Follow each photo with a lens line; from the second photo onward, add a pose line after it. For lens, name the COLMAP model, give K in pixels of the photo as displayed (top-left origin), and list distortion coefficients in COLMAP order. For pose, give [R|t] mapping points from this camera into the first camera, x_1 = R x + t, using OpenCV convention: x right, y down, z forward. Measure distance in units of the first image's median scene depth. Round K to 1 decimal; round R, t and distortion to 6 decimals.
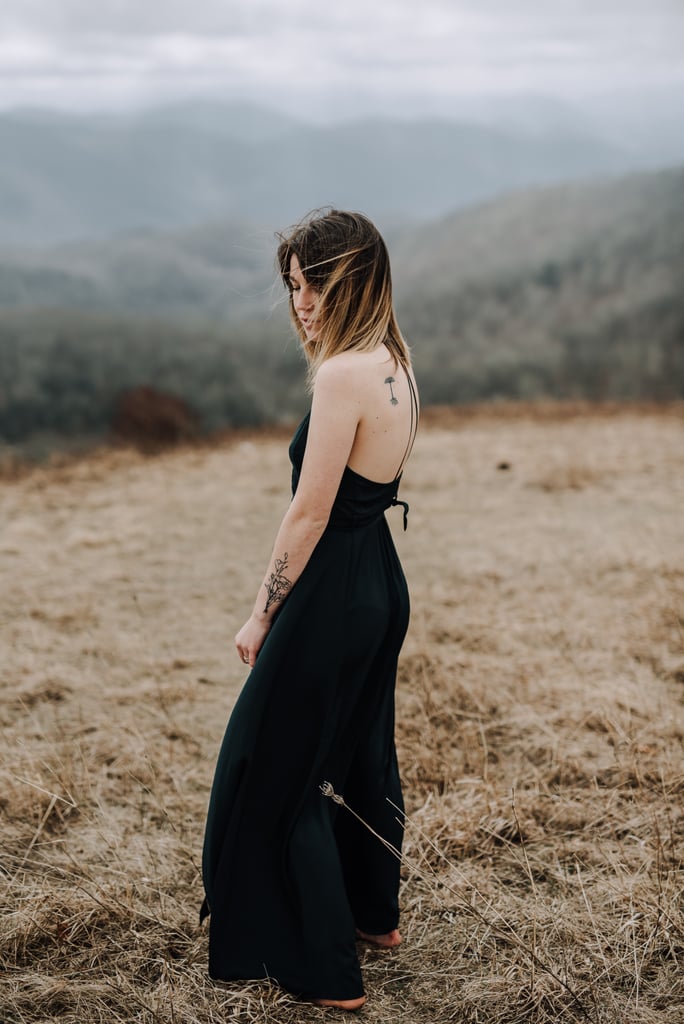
lens RADIAL K [[1478.3, 0, 345.0], [0, 1478.3, 509.3], [0, 0, 1]] dist [0.064920, 0.000000]
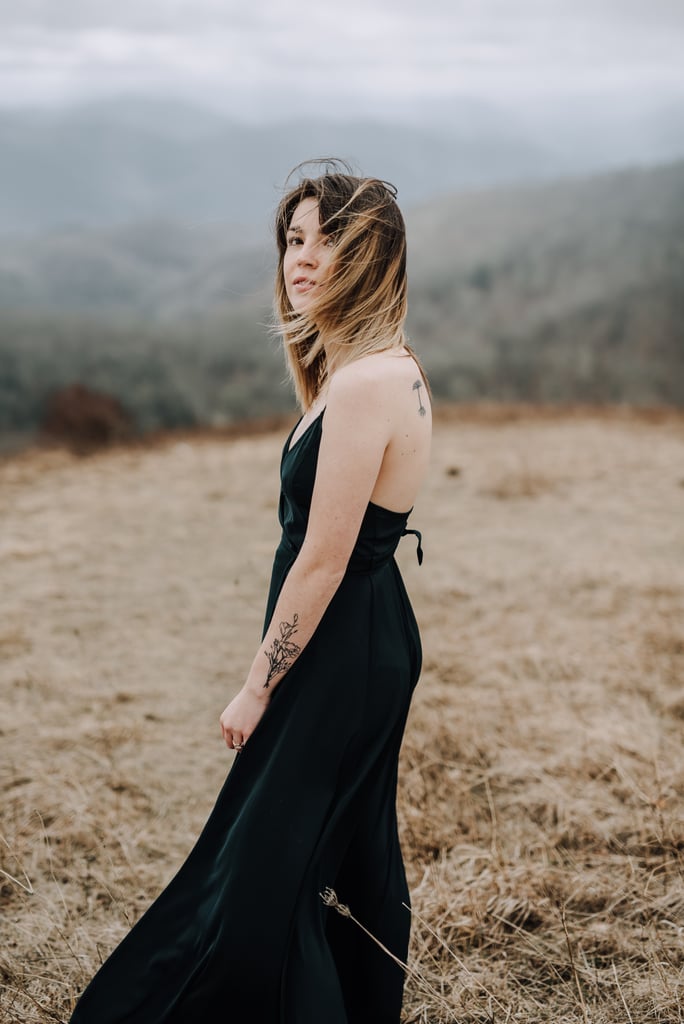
lens RADIAL K [[1478.3, 0, 334.8], [0, 1478.3, 517.7], [0, 0, 1]] dist [0.064920, 0.000000]
pose [[0.999152, 0.005312, 0.040822, -0.021347], [-0.005531, 0.999971, 0.005246, -0.009506], [-0.040793, -0.005467, 0.999153, 0.101936]]
